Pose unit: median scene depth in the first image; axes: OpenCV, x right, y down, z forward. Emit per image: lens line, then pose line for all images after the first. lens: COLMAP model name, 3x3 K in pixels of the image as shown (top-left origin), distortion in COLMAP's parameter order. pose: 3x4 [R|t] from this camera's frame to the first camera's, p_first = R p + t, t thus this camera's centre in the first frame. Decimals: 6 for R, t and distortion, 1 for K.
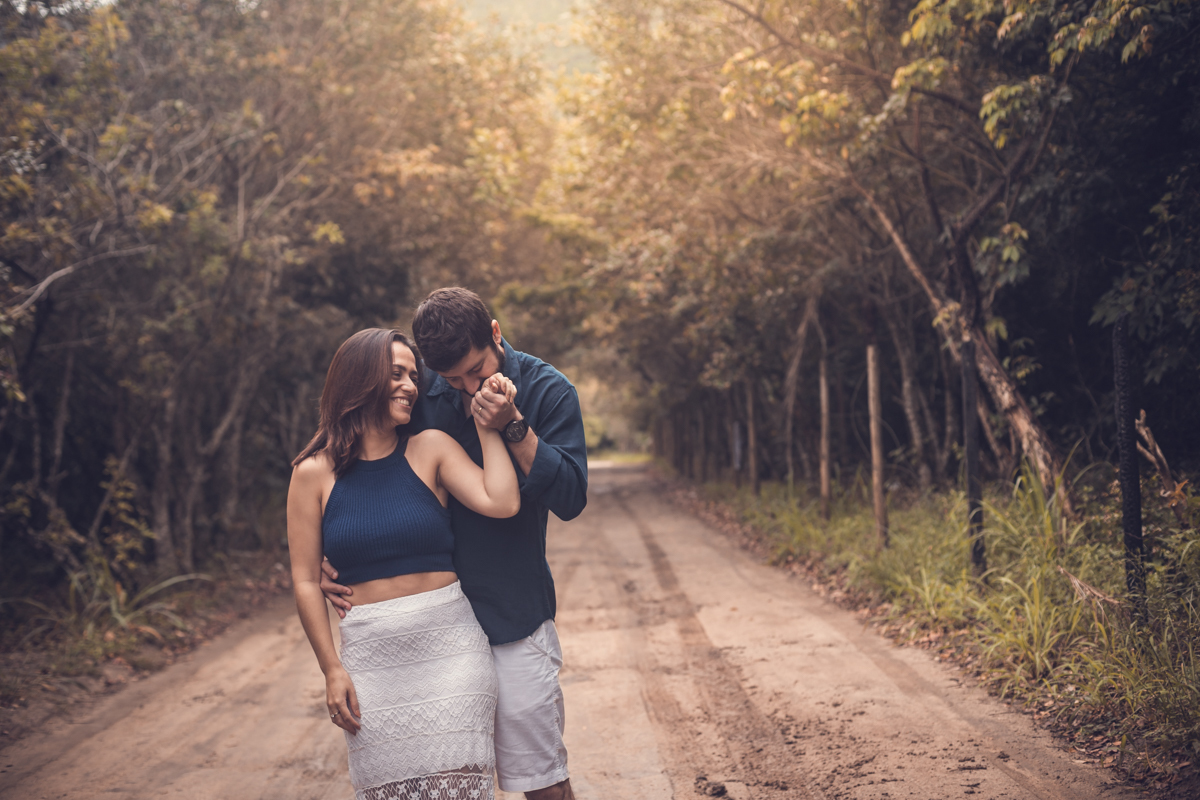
lens RADIAL K [[1789.9, 0, 623.1], [0, 1789.9, 406.2], [0, 0, 1]] dist [-0.087885, 0.000000]
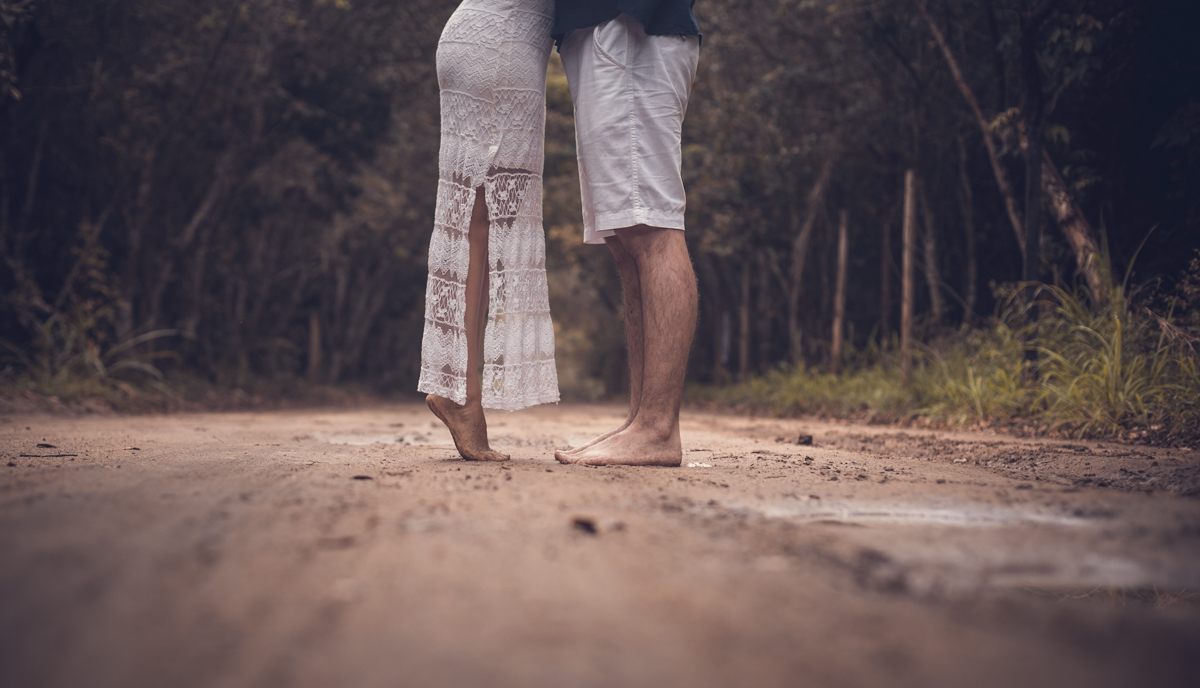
lens RADIAL K [[1924.0, 0, 610.6], [0, 1924.0, 449.9], [0, 0, 1]] dist [-0.133296, 0.000000]
pose [[0.997202, 0.069971, 0.026302, -0.036534], [-0.070931, 0.996775, 0.037524, 0.096237], [-0.023591, -0.039285, 0.998950, 0.006745]]
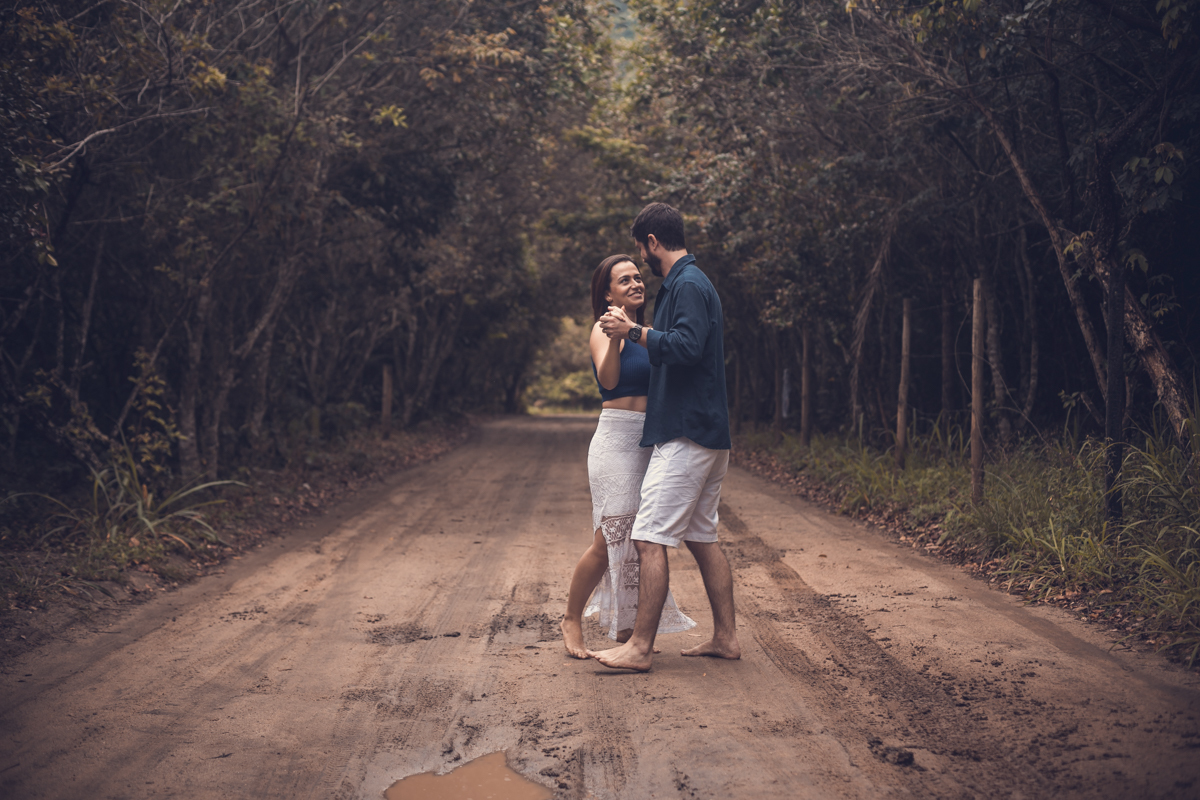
lens RADIAL K [[1789.9, 0, 615.2], [0, 1789.9, 399.5], [0, 0, 1]] dist [-0.087885, 0.000000]
pose [[0.998219, 0.059280, -0.006658, -0.040780], [-0.059125, 0.998020, 0.021432, 0.021837], [0.007916, -0.021001, 0.999748, 0.097209]]
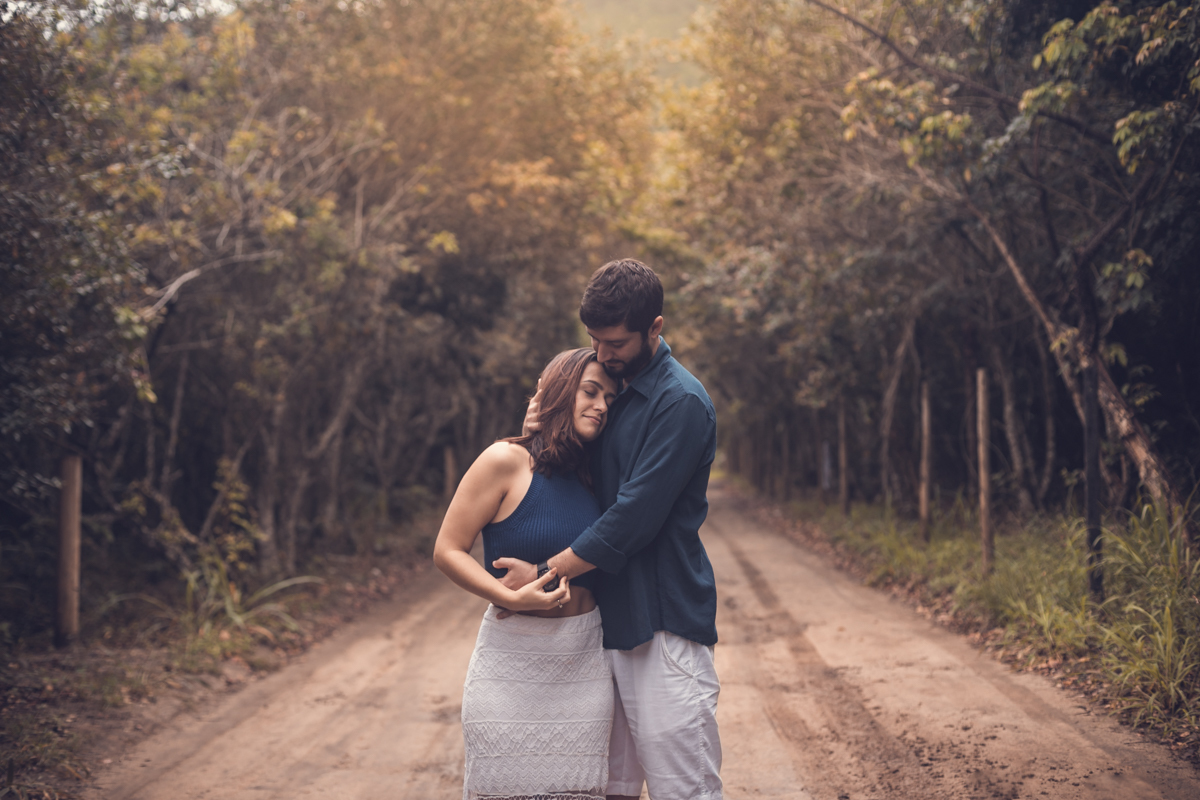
lens RADIAL K [[1789.9, 0, 592.3], [0, 1789.9, 408.0], [0, 0, 1]] dist [-0.087885, 0.000000]
pose [[0.998061, 0.027747, -0.055718, -0.024571], [-0.028140, 0.999584, -0.006281, 0.000377], [0.055520, 0.007837, 0.998427, -0.003154]]
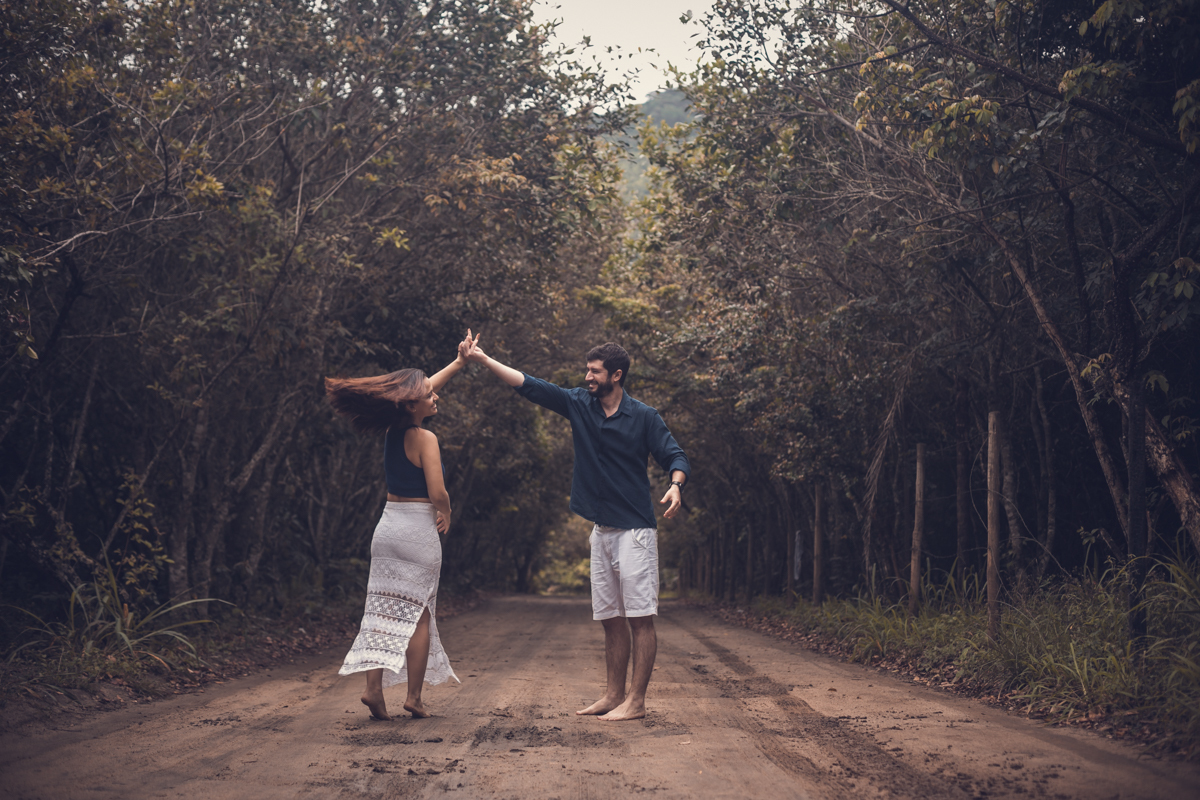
lens RADIAL K [[1789.9, 0, 610.6], [0, 1789.9, 388.6], [0, 0, 1]] dist [-0.087885, 0.000000]
pose [[0.997351, 0.068367, -0.024837, -0.032746], [-0.070322, 0.993546, -0.089001, 0.053369], [0.018592, 0.090512, 0.995722, 0.127797]]
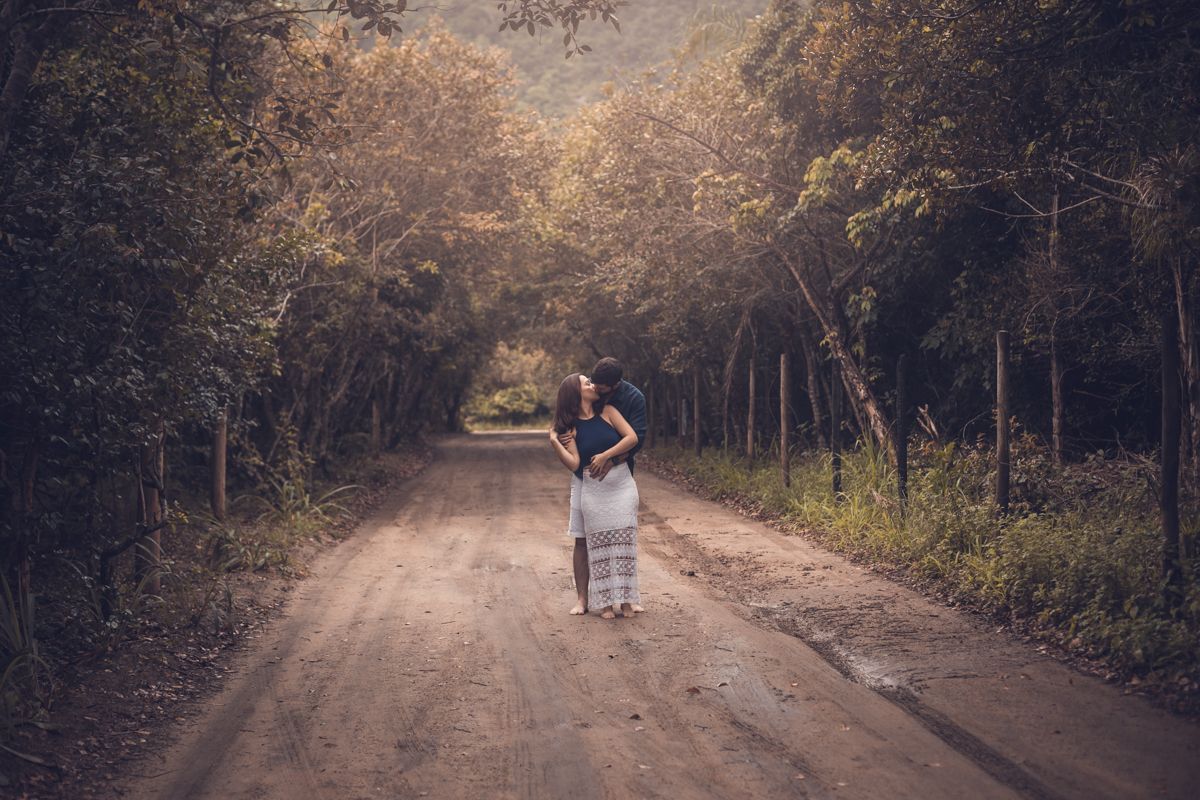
lens RADIAL K [[1789.9, 0, 666.5], [0, 1789.9, 431.9], [0, 0, 1]] dist [-0.087885, 0.000000]
pose [[0.997424, 0.034604, 0.062838, -0.059586], [-0.036510, 0.998899, 0.029450, -0.010083], [-0.061750, -0.031668, 0.997589, -0.579114]]
